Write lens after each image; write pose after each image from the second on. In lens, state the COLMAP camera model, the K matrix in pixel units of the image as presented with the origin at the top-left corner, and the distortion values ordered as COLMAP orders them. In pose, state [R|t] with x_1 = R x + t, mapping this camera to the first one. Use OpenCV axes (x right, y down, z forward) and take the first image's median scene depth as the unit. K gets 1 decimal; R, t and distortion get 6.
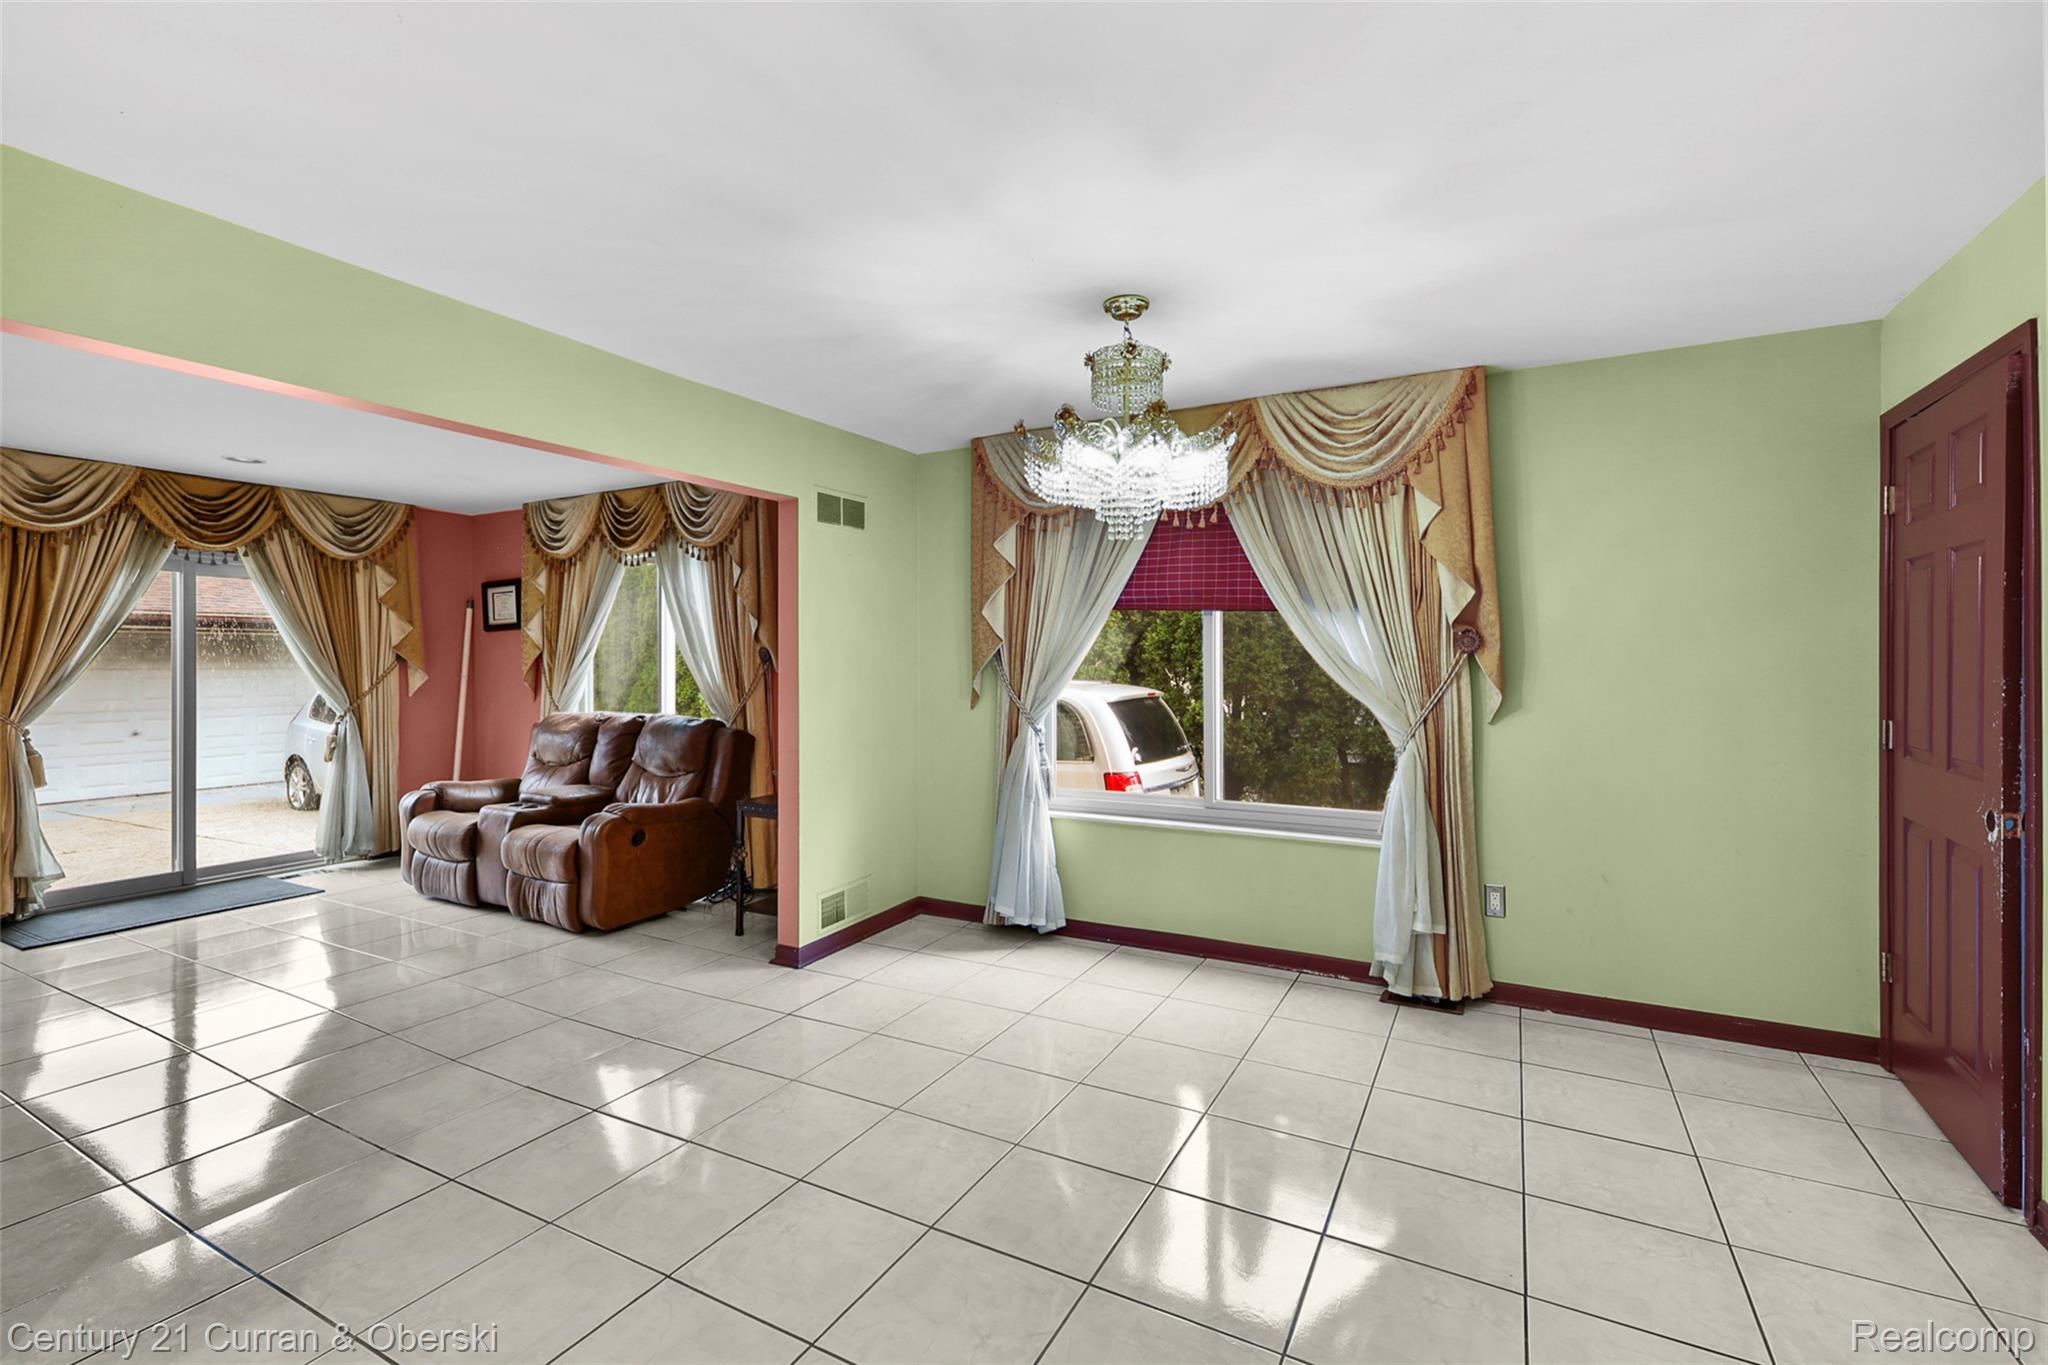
lens RADIAL K [[892.7, 0, 1036.4], [0, 892.7, 671.0], [0, 0, 1]] dist [0.000704, -0.000180]
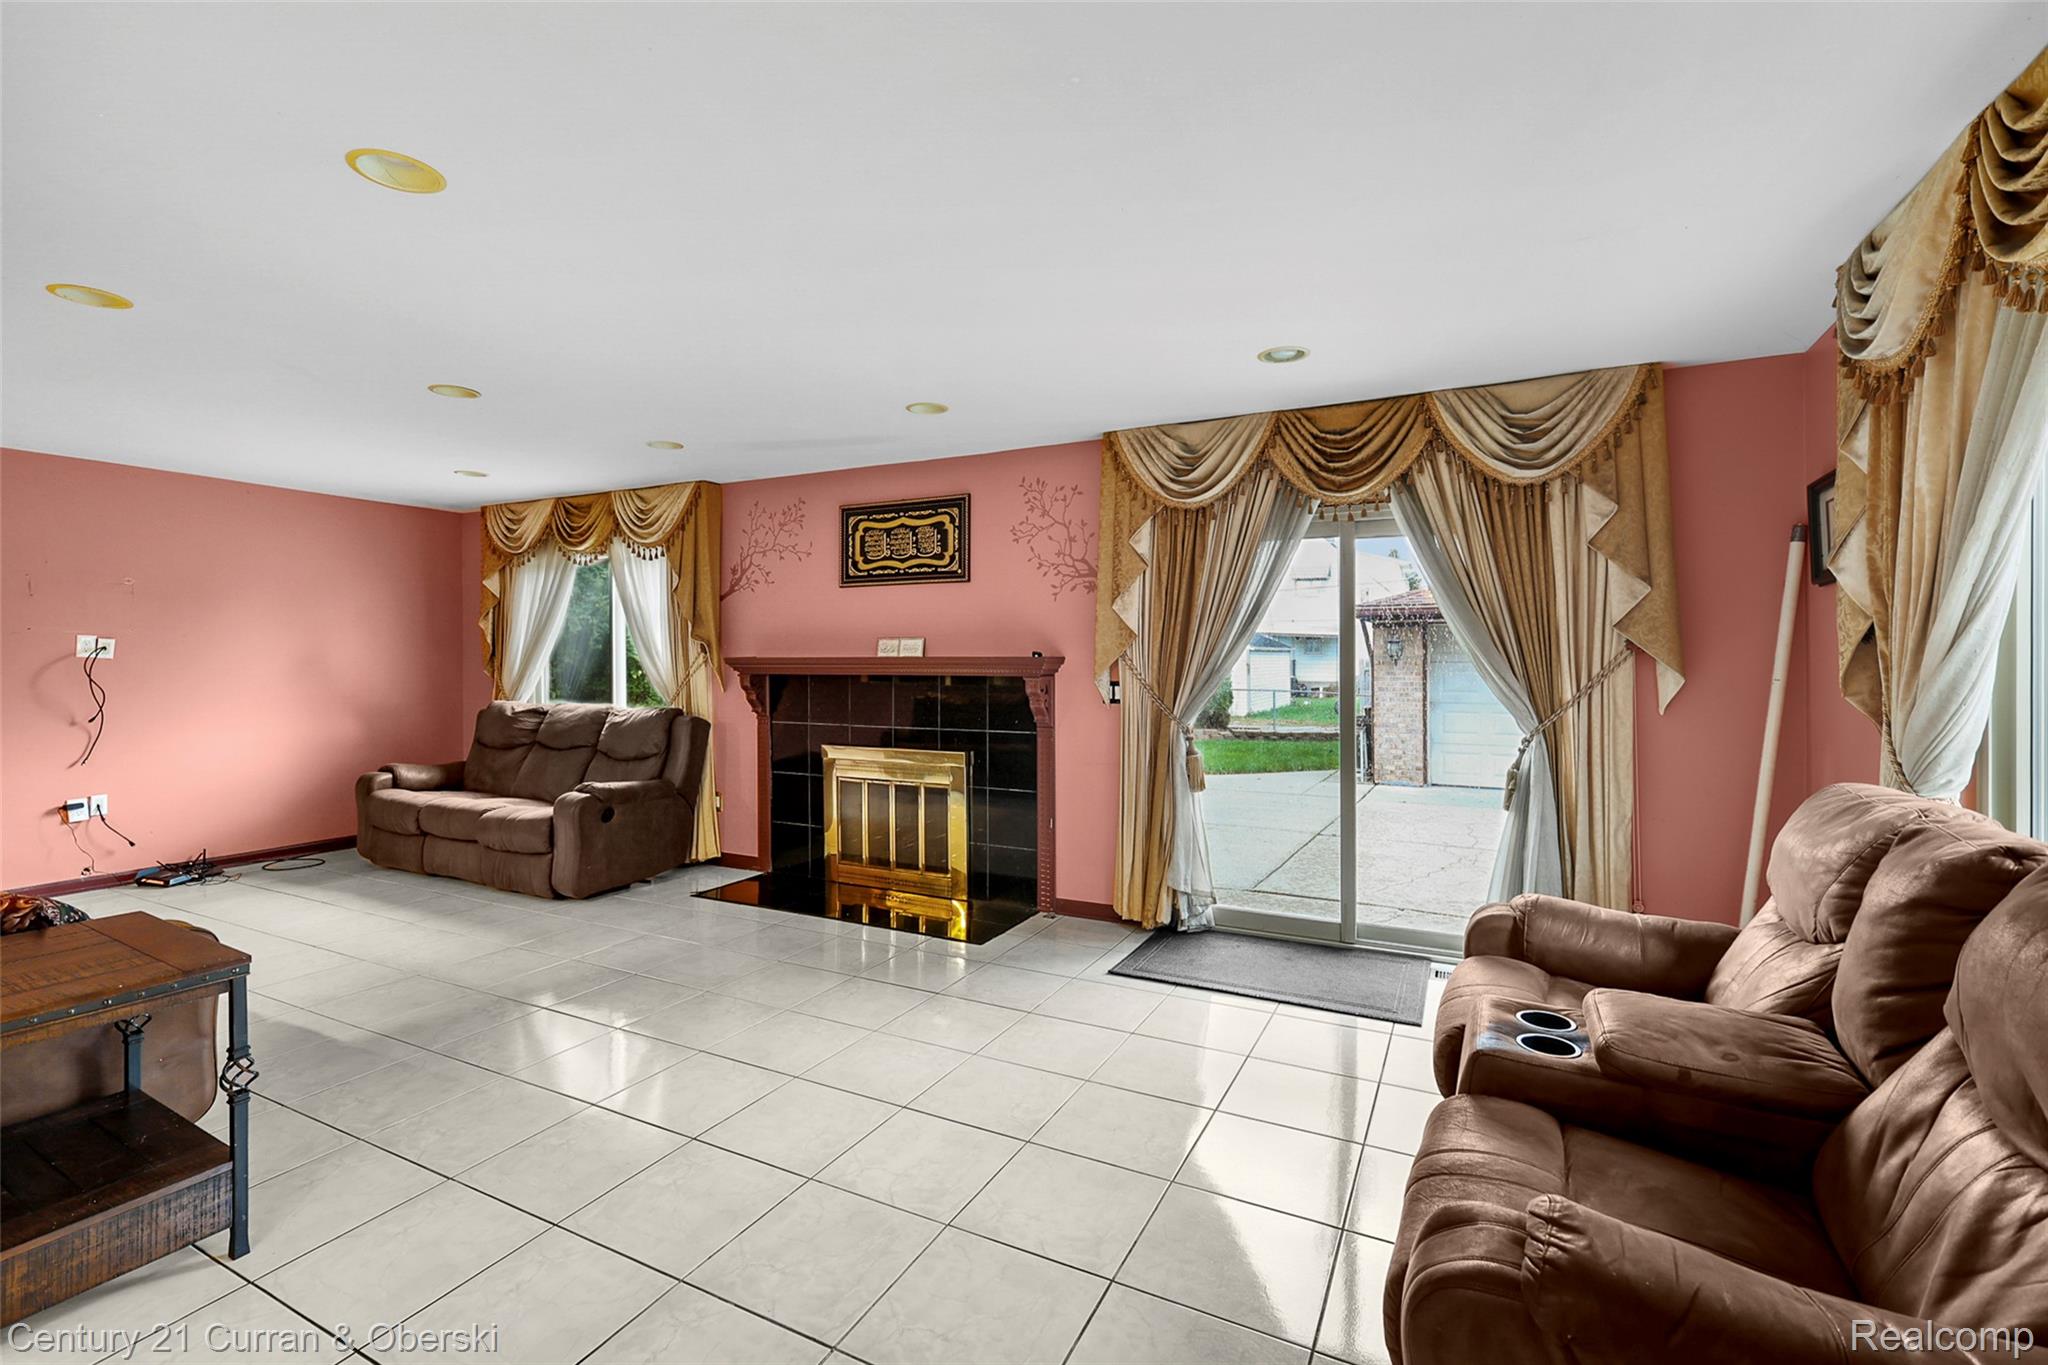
lens RADIAL K [[892.7, 0, 1040.1], [0, 892.7, 668.4], [0, 0, 1]] dist [0.000704, -0.000180]
pose [[0.038503, 0.007086, -0.999233, -0.180506], [-0.005273, 0.999962, 0.006888, -0.001300], [0.999245, 0.005004, 0.038539, 0.654894]]
